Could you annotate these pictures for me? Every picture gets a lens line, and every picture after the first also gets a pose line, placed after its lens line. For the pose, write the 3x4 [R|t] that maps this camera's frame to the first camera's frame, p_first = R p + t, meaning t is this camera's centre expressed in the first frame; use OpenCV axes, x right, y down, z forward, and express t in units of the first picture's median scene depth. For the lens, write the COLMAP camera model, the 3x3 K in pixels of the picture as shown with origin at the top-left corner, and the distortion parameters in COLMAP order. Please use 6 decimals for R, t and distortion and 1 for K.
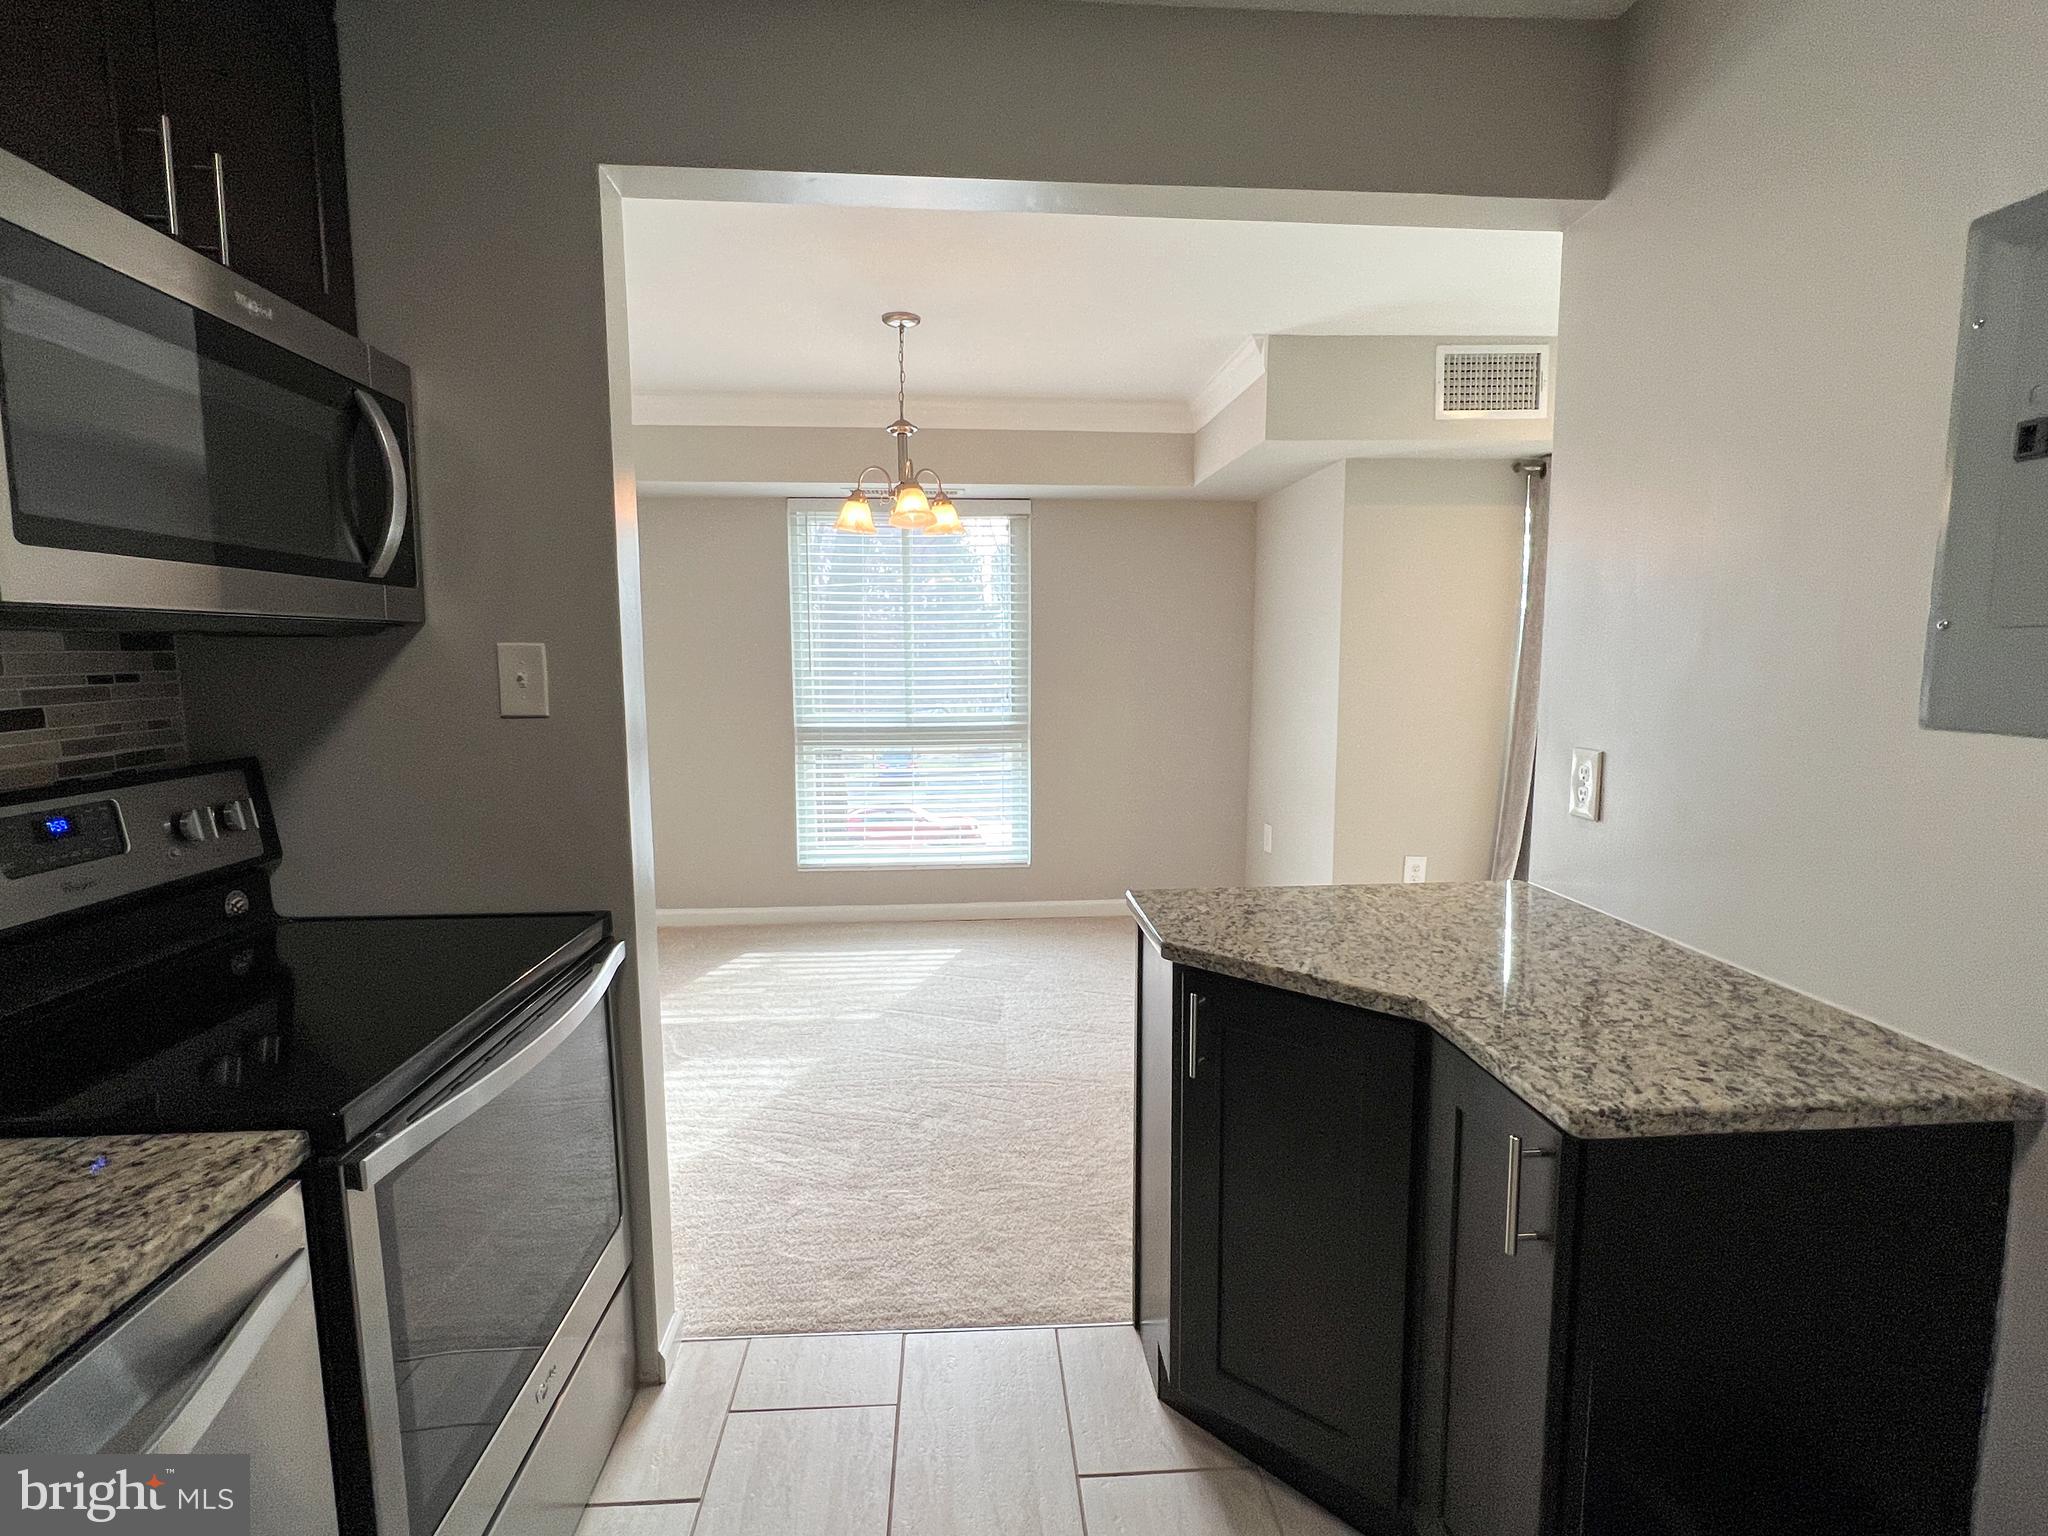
lens RADIAL K [[978.4, 0, 1020.6], [0, 978.4, 768.0], [0, 0, 1]] dist [-0.004325, 0.000790]
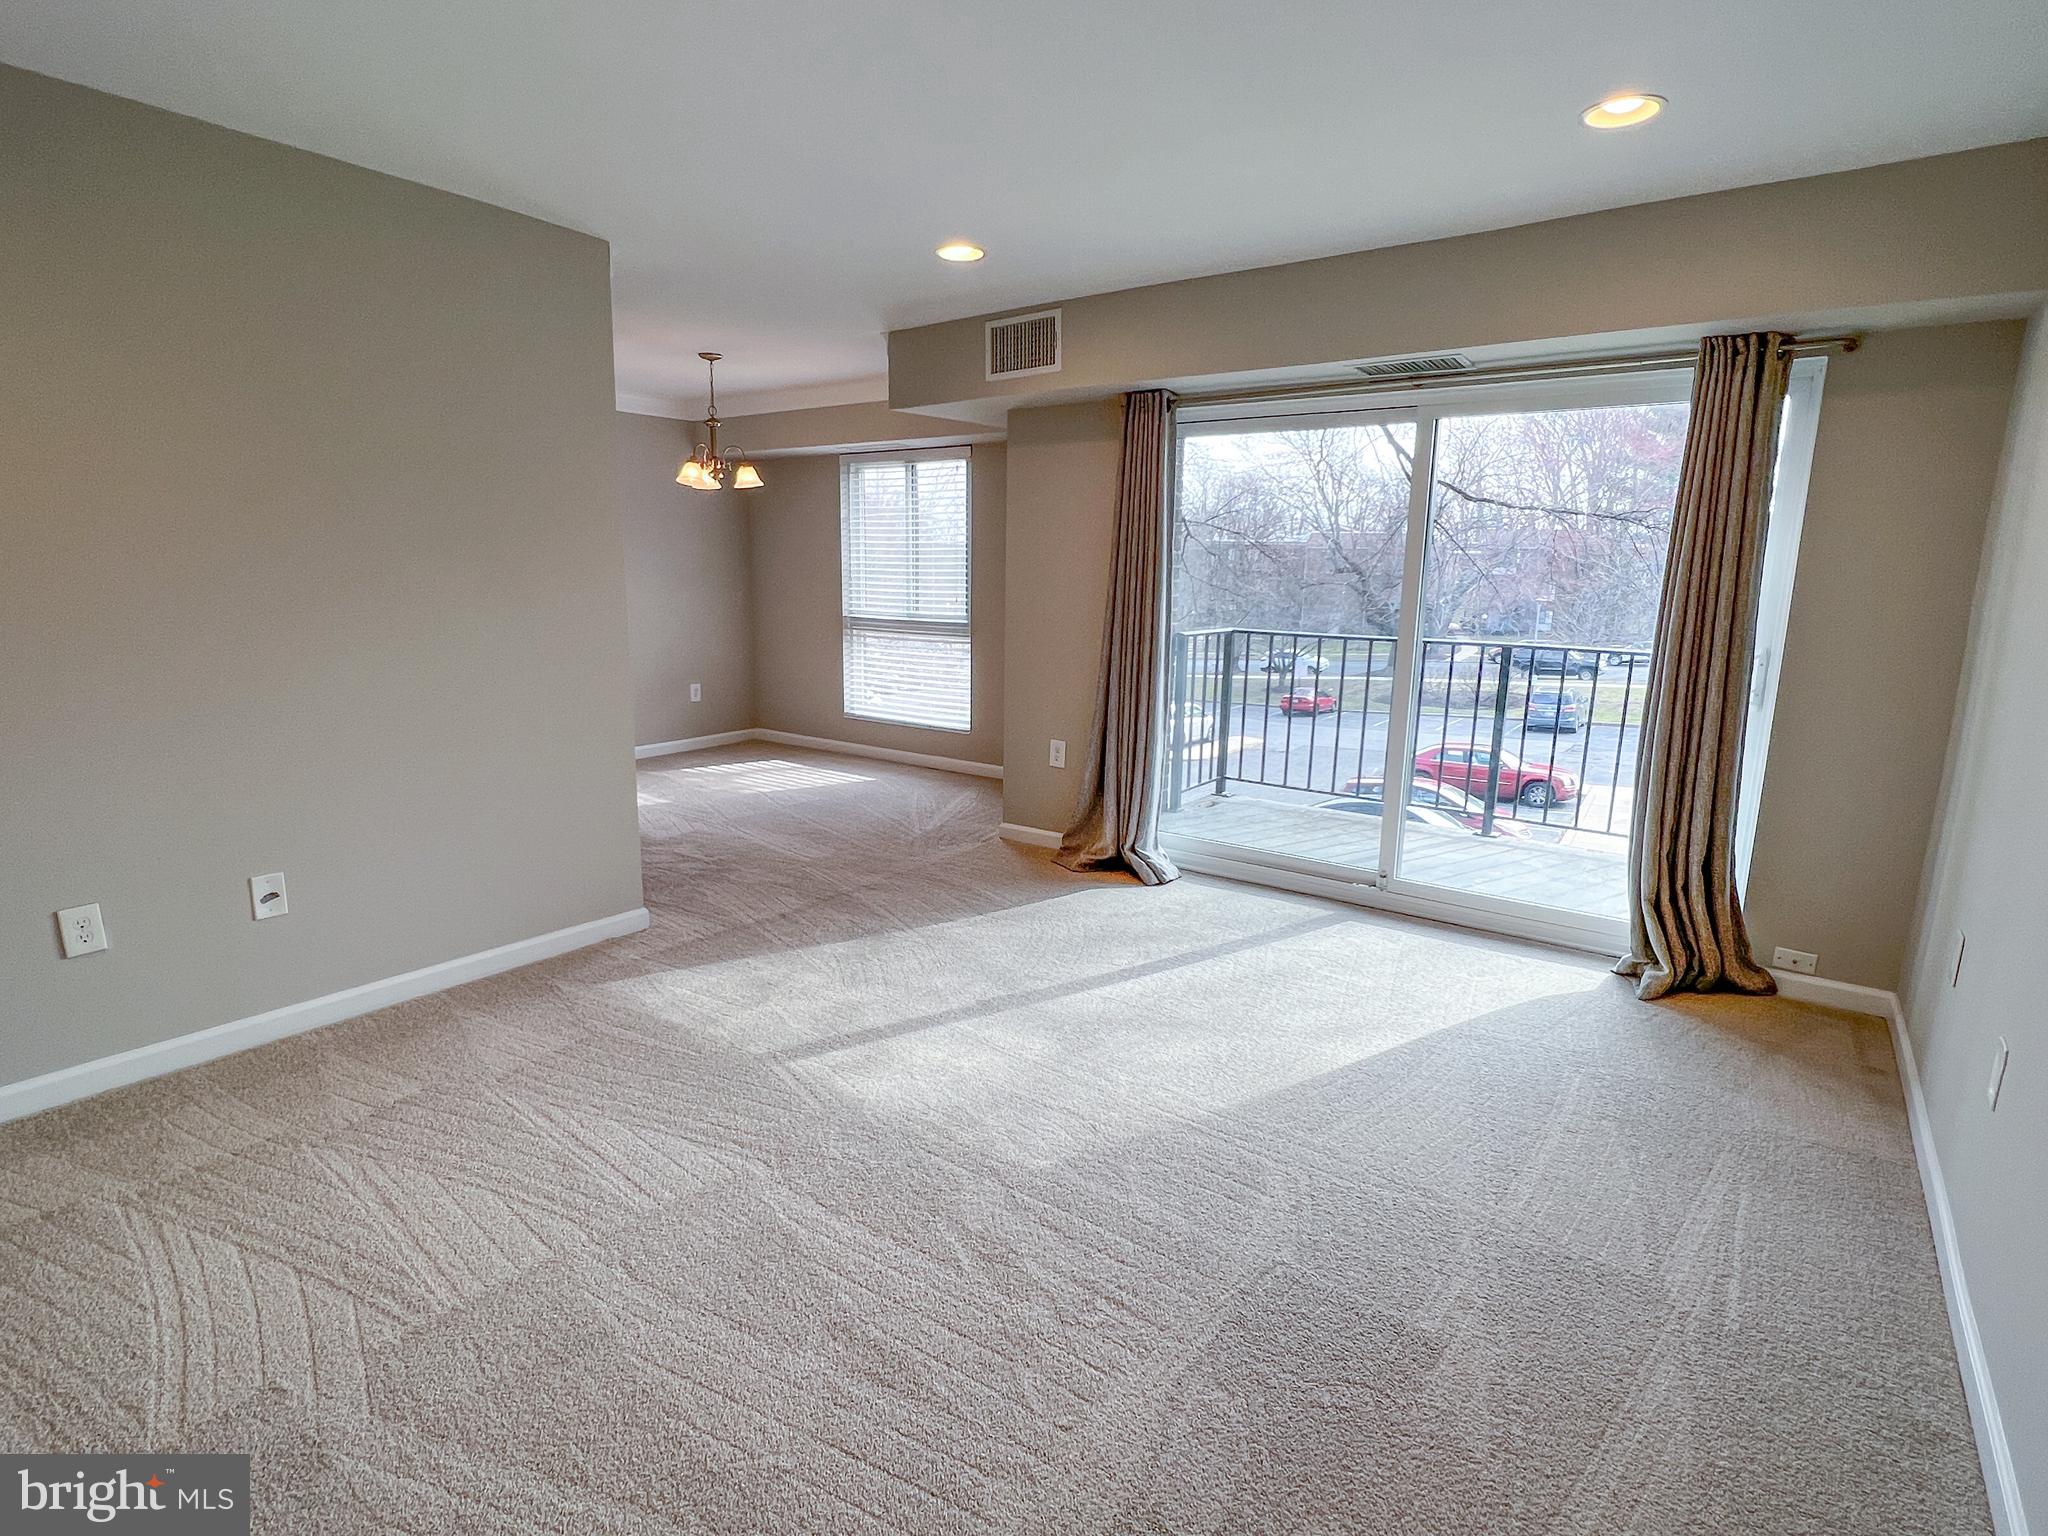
lens RADIAL K [[1032.8, 0, 1018.6], [0, 1032.8, 770.0], [0, 0, 1]] dist [0.000277, -0.000936]
pose [[0.765012, 0.140169, -0.628577, 3.192592], [-0.094664, 0.989900, 0.105530, -0.007393], [0.637020, -0.021228, 0.770555, -0.041682]]
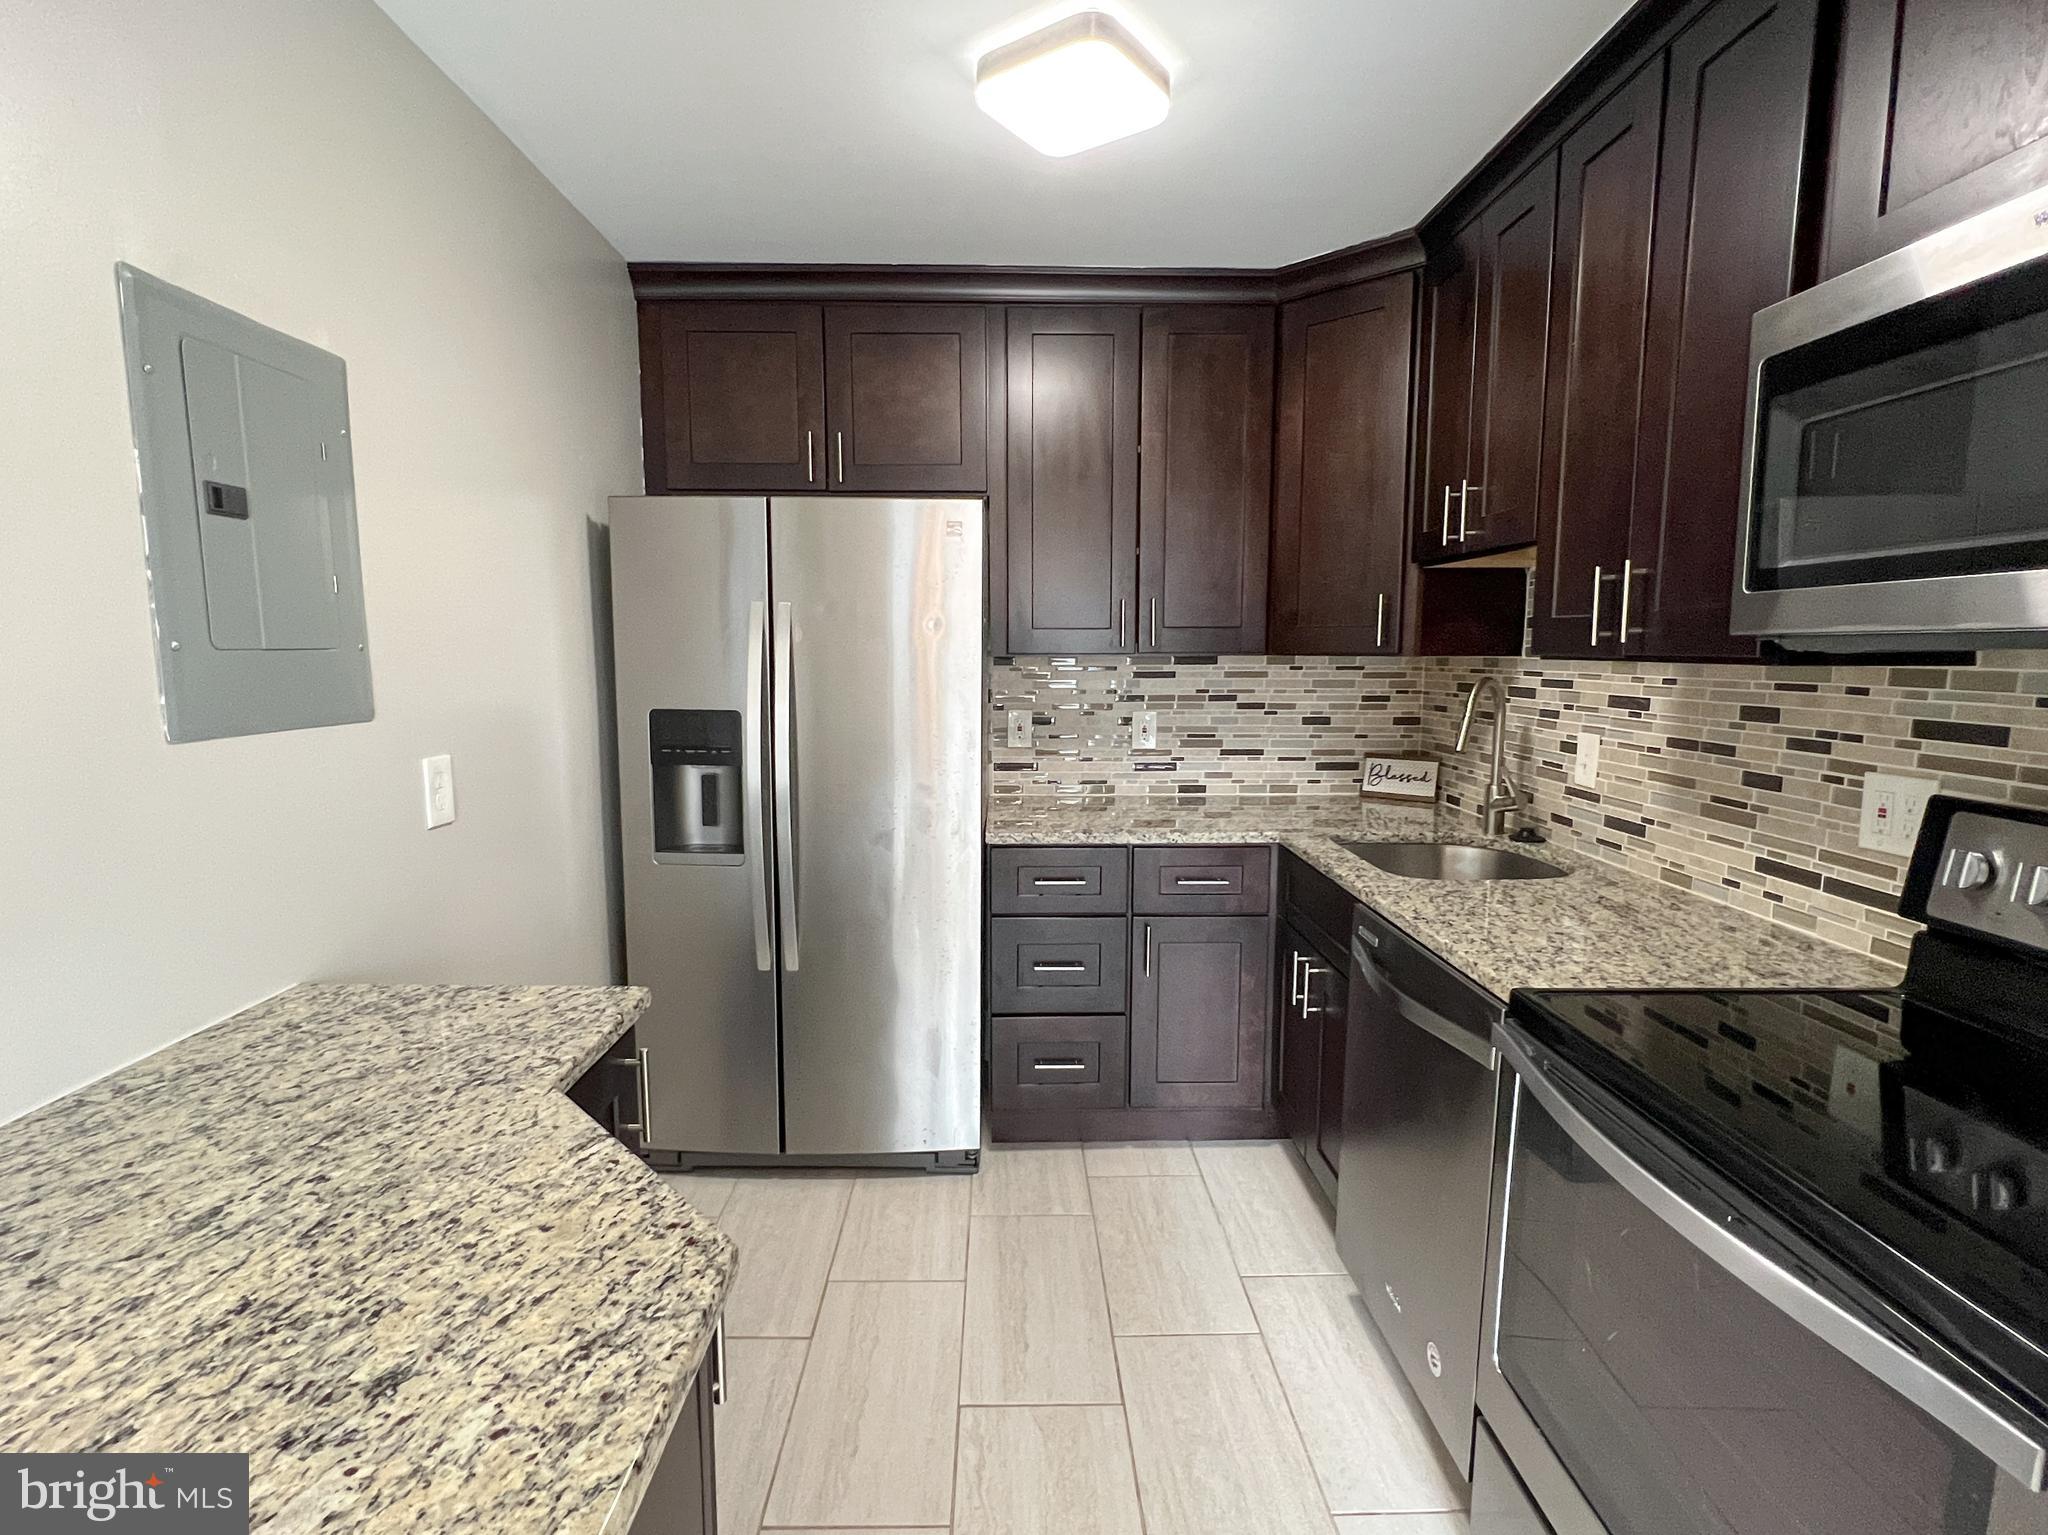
lens RADIAL K [[986.9, 0, 1021.5], [0, 986.9, 766.3], [0, 0, 1]] dist [-0.001565, 0.000090]
pose [[-0.998837, -0.005719, 0.047883, -0.032236], [0.005725, 0.971857, 0.235503, -0.206150], [-0.047882, 0.235503, -0.970693, 1.564858]]
